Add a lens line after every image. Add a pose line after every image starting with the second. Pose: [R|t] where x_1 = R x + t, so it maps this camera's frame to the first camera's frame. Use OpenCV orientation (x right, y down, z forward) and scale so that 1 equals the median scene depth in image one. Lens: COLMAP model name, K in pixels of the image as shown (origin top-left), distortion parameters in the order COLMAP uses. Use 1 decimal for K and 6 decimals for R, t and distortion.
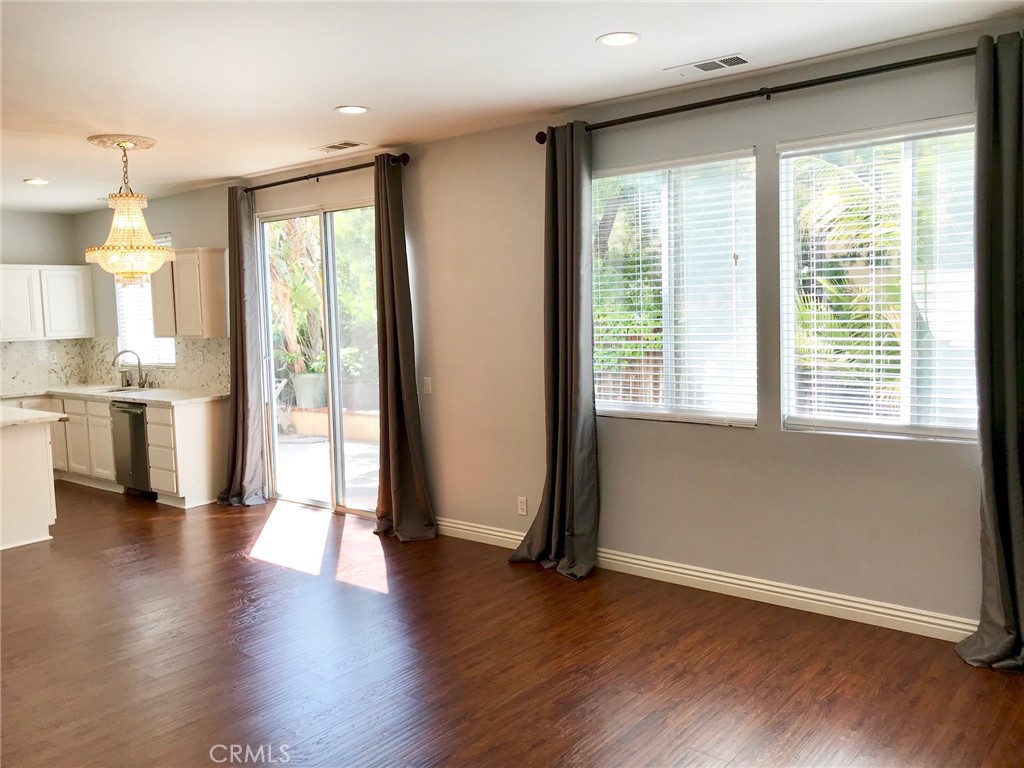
lens RADIAL K [[841.3, 0, 512.1], [0, 841.3, 389.2], [0, 0, 1]] dist [-0.004725, -0.003913]
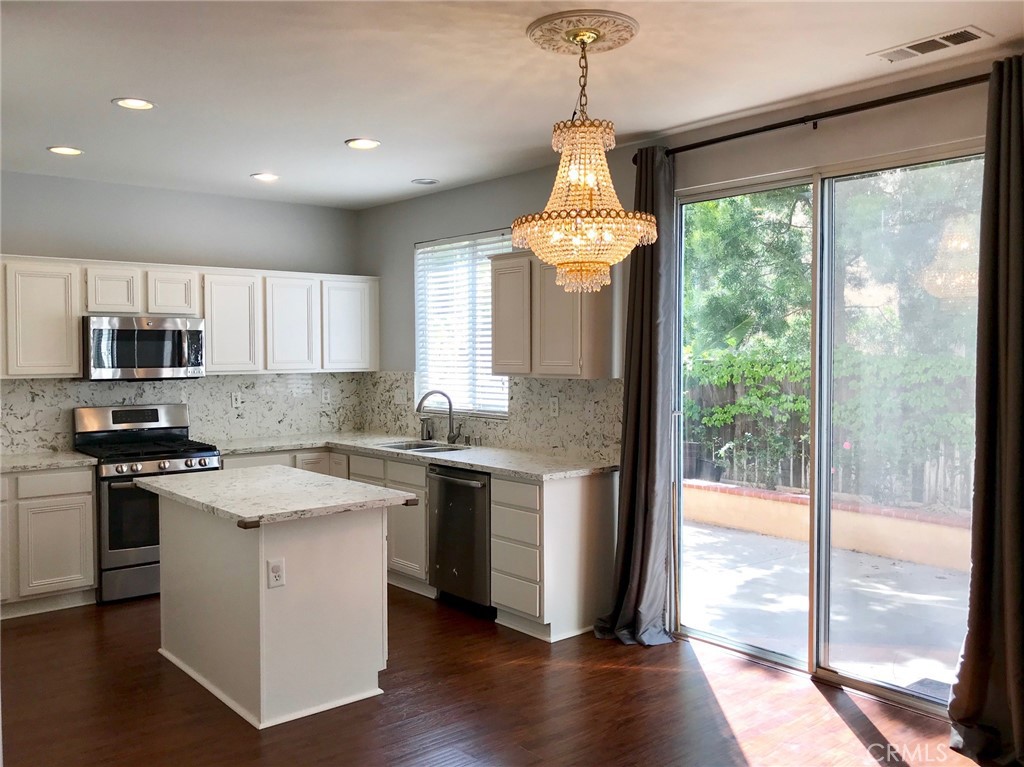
lens RADIAL K [[896.6, 0, 512.0], [0, 896.6, 383.5], [0, 0, 1]] dist [0.007274, -0.012497]
pose [[0.979969, 0.033420, -0.196328, -0.284018], [-0.044482, 0.997645, -0.052208, -0.017831], [0.194121, 0.059895, 0.979147, 0.303888]]
